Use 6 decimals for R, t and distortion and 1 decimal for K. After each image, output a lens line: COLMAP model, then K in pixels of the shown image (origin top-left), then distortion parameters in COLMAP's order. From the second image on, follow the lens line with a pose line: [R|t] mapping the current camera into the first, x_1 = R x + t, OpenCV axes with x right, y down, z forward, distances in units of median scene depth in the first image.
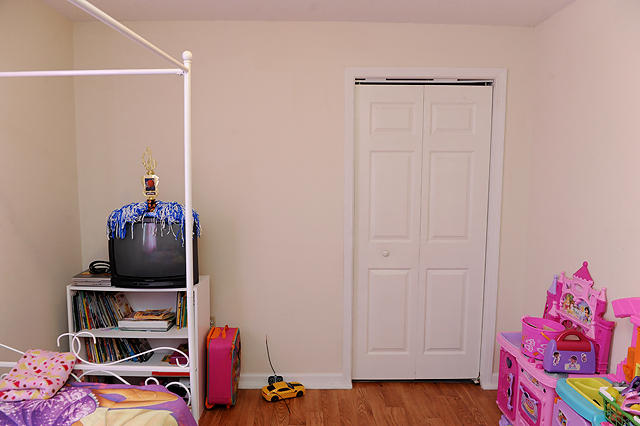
lens RADIAL K [[436.3, 0, 320.0], [0, 436.3, 213.0], [0, 0, 1]] dist [-0.041236, -0.000626]
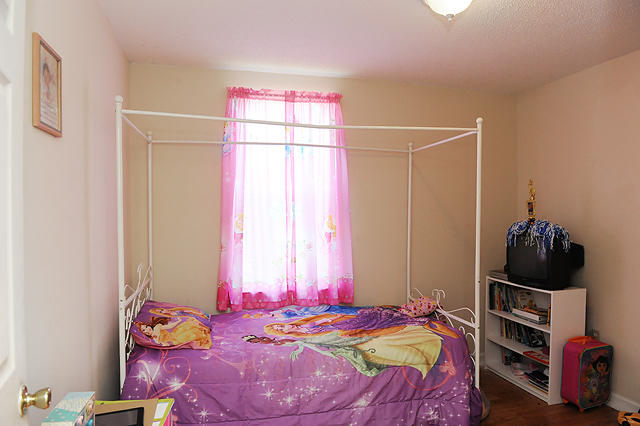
lens RADIAL K [[436.3, 0, 320.0], [0, 436.3, 213.0], [0, 0, 1]] dist [-0.041236, -0.000626]
pose [[0.246078, -0.002628, -0.969246, 0.705136], [-0.084393, 0.996140, -0.024127, 0.037004], [0.965569, 0.087735, 0.244907, 0.057906]]
